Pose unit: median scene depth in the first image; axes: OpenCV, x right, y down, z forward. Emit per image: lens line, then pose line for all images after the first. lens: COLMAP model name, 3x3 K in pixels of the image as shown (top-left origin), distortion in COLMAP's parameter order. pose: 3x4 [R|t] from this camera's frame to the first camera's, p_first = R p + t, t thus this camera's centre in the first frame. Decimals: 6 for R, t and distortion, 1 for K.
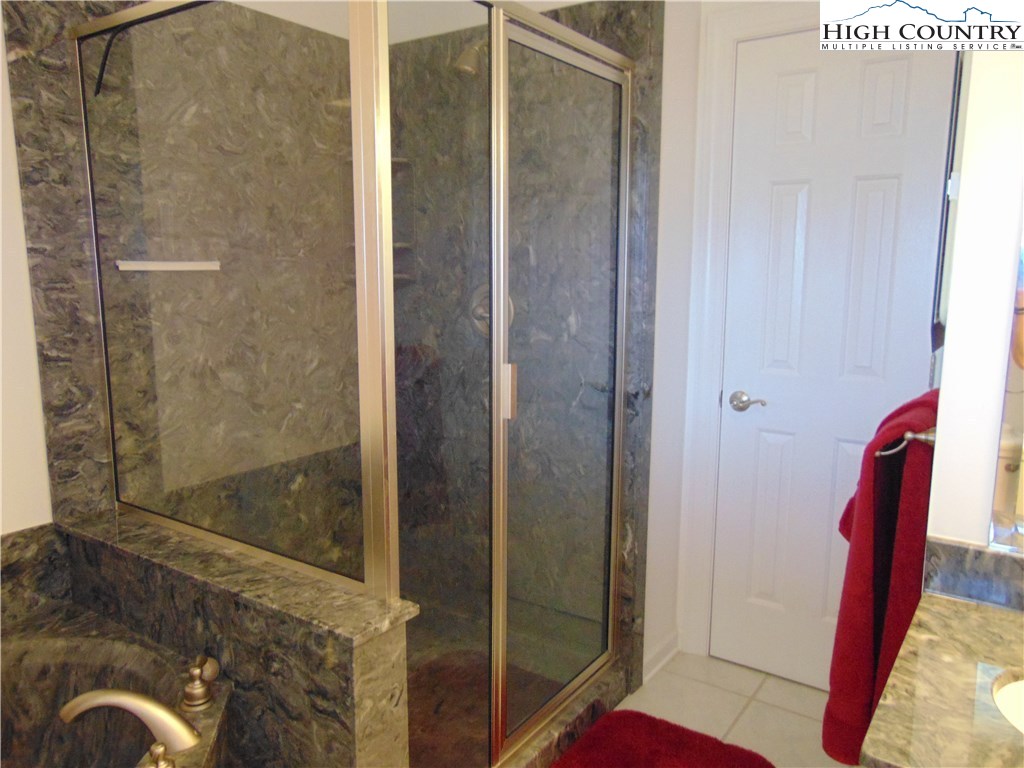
lens RADIAL K [[767.6, 0, 512.1], [0, 767.6, 382.4], [0, 0, 1]] dist [-0.013242, 0.041886]
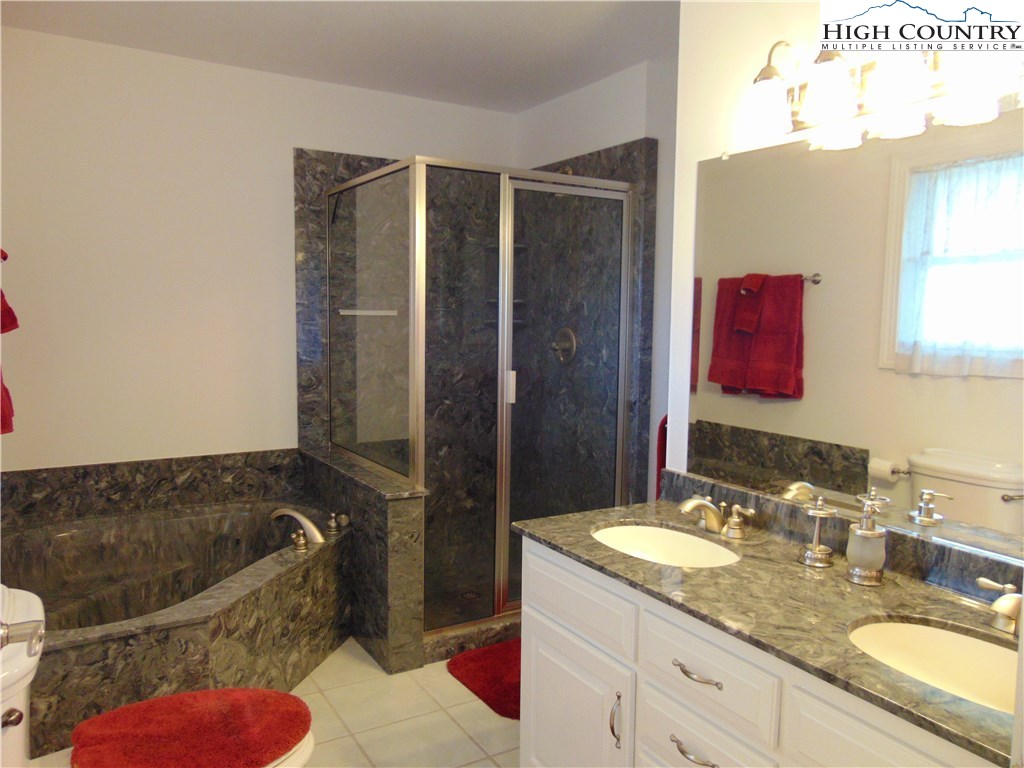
lens RADIAL K [[767.6, 0, 513.4], [0, 767.6, 383.5], [0, 0, 1]] dist [-0.013242, 0.041886]
pose [[0.917427, 0.046888, -0.395131, 0.576811], [-0.071887, 0.996224, -0.048693, 0.073863], [0.391356, 0.073077, 0.917333, -0.487937]]
